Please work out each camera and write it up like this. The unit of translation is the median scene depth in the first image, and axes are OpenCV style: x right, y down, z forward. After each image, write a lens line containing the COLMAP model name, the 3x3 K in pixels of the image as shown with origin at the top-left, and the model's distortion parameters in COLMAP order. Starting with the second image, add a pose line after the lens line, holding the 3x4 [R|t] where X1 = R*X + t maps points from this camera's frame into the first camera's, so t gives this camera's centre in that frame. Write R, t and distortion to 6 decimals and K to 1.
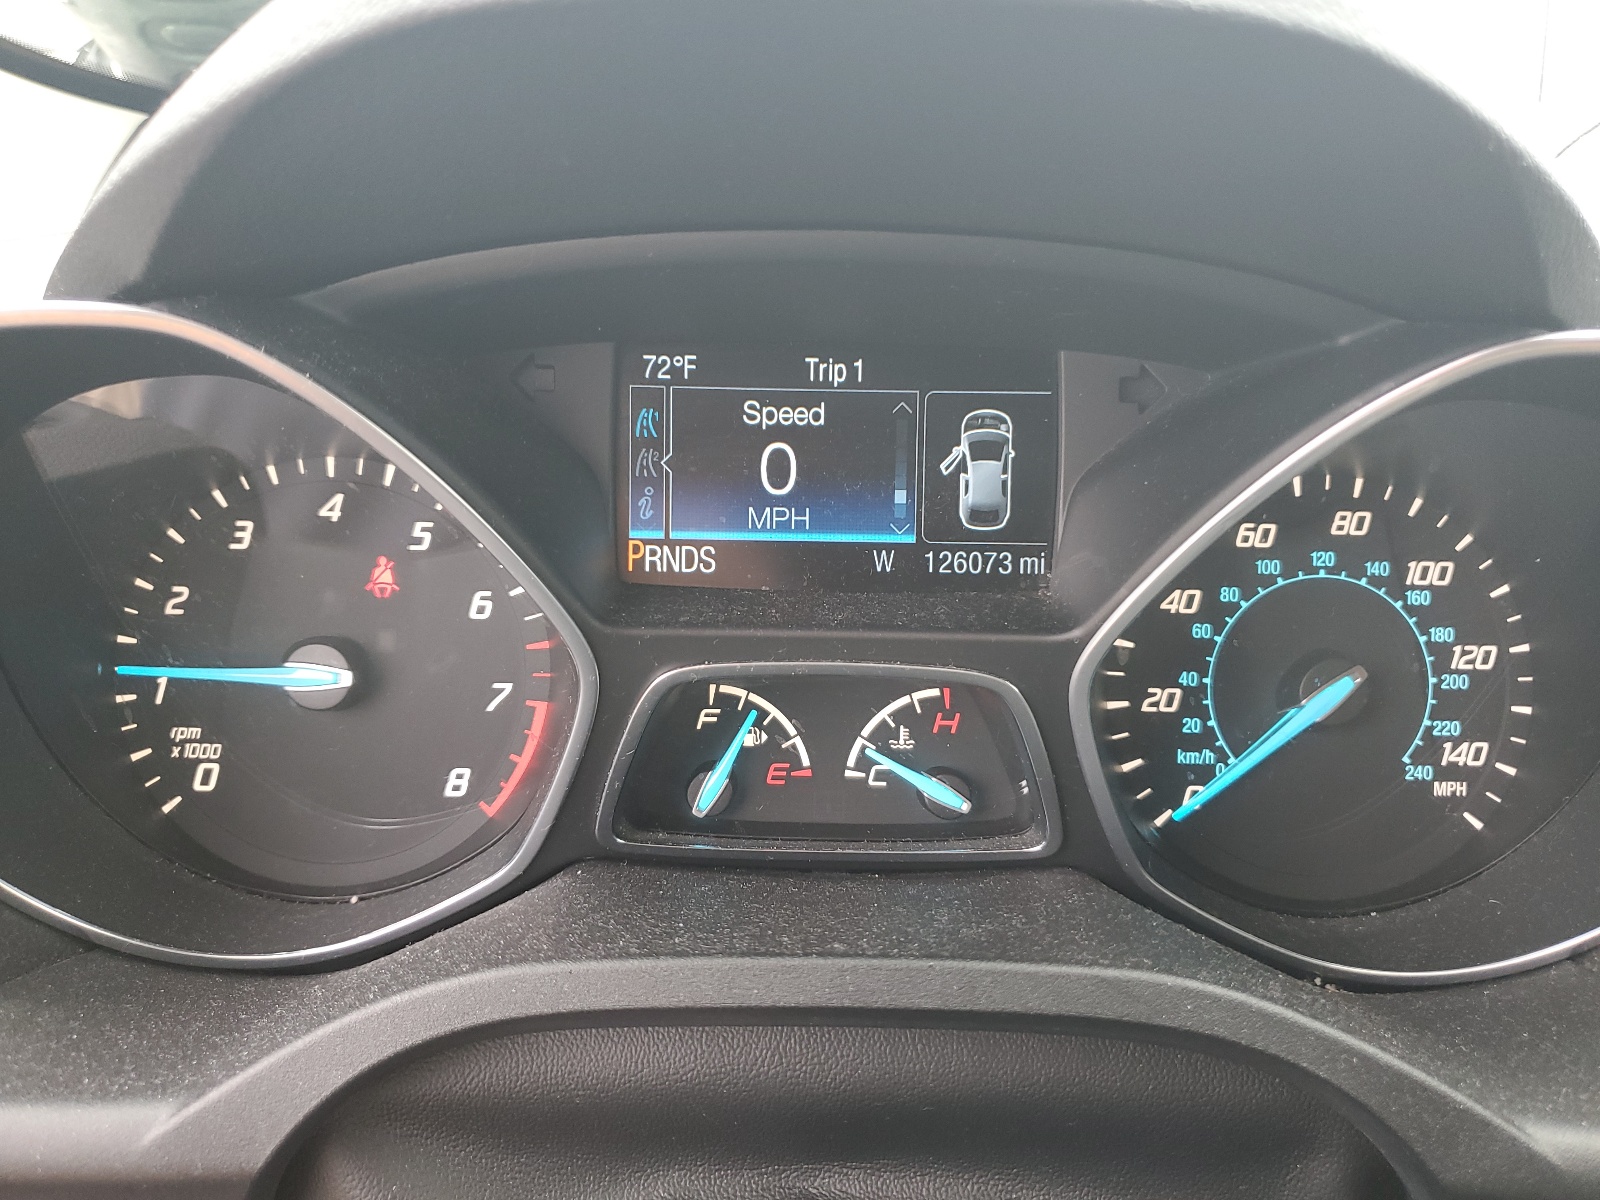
lens RADIAL K [[1334.8, 0, 798.2], [0, 1334.8, 599.1], [0, 0, 1]] dist [-0.006262, -0.002281]
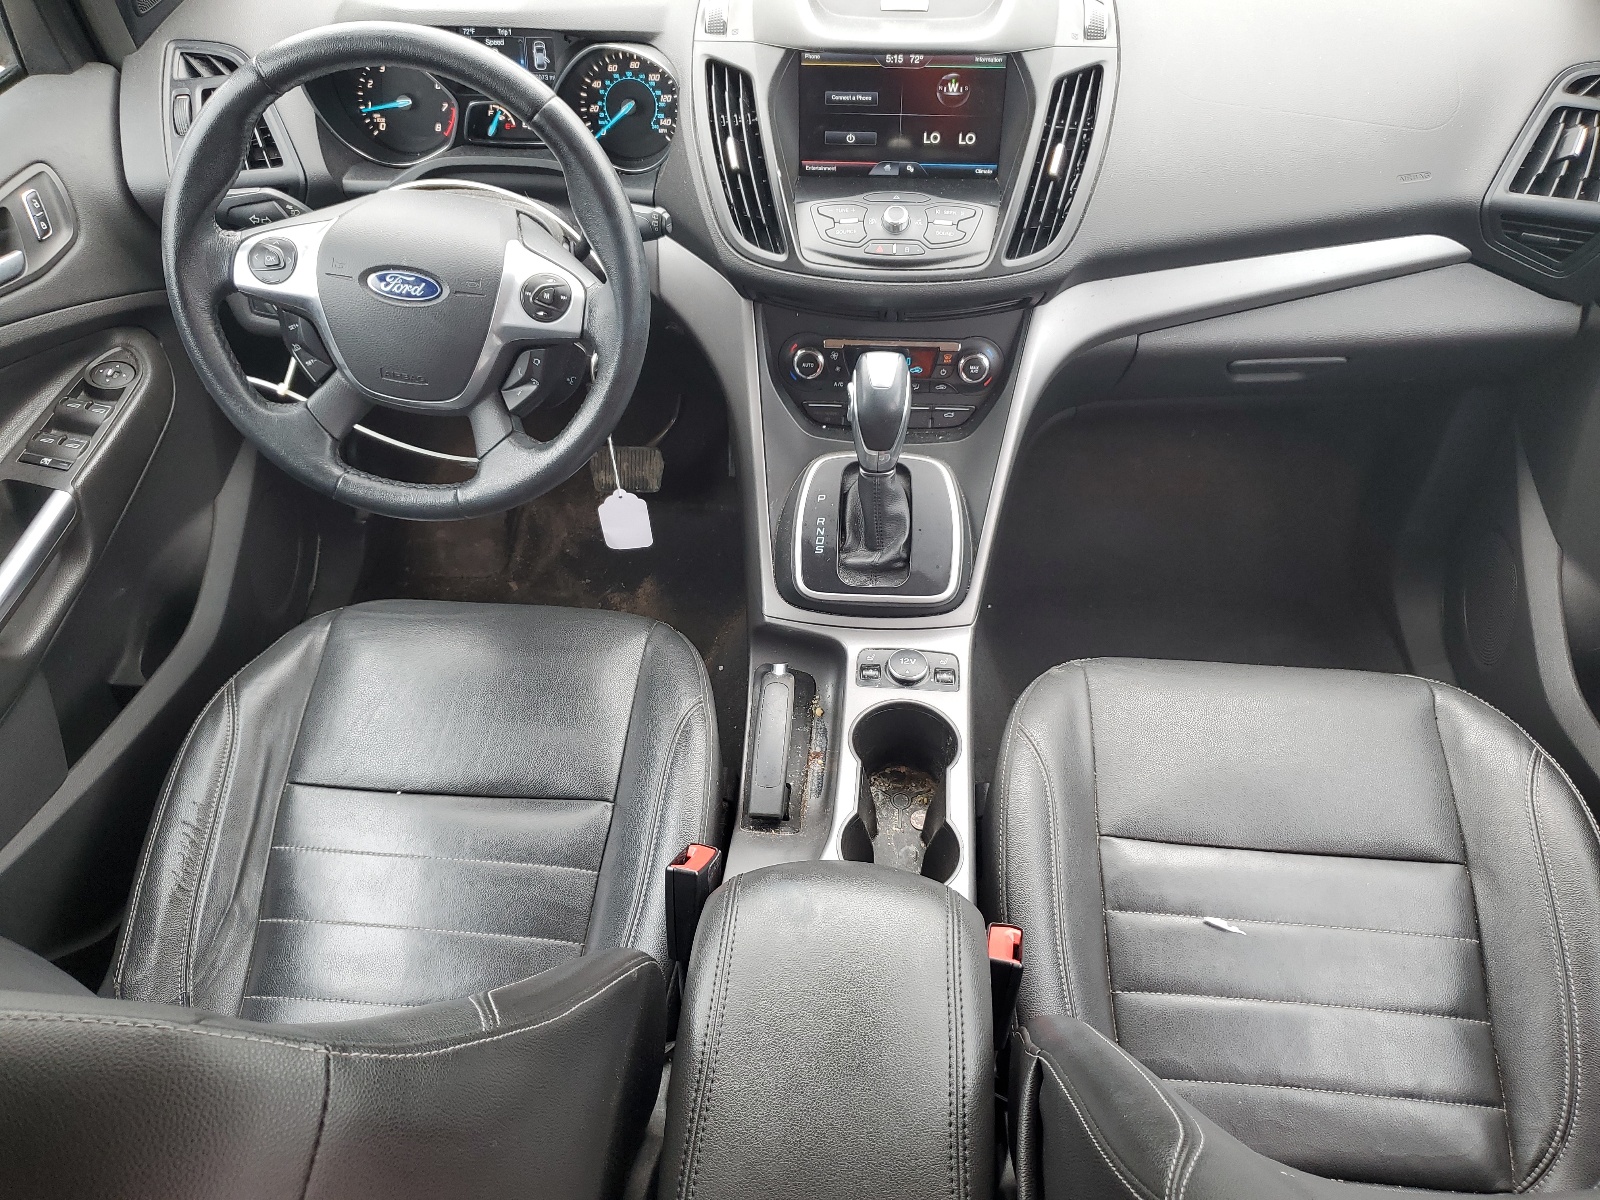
lens RADIAL K [[1334.8, 0, 802.1], [0, 1334.8, 598.7], [0, 0, 1]] dist [-0.006262, -0.002281]
pose [[0.995947, 0.035429, -0.082671, 1.358223], [0.005513, 0.893377, 0.449275, -0.443173], [0.089774, -0.447909, 0.889560, -3.496273]]
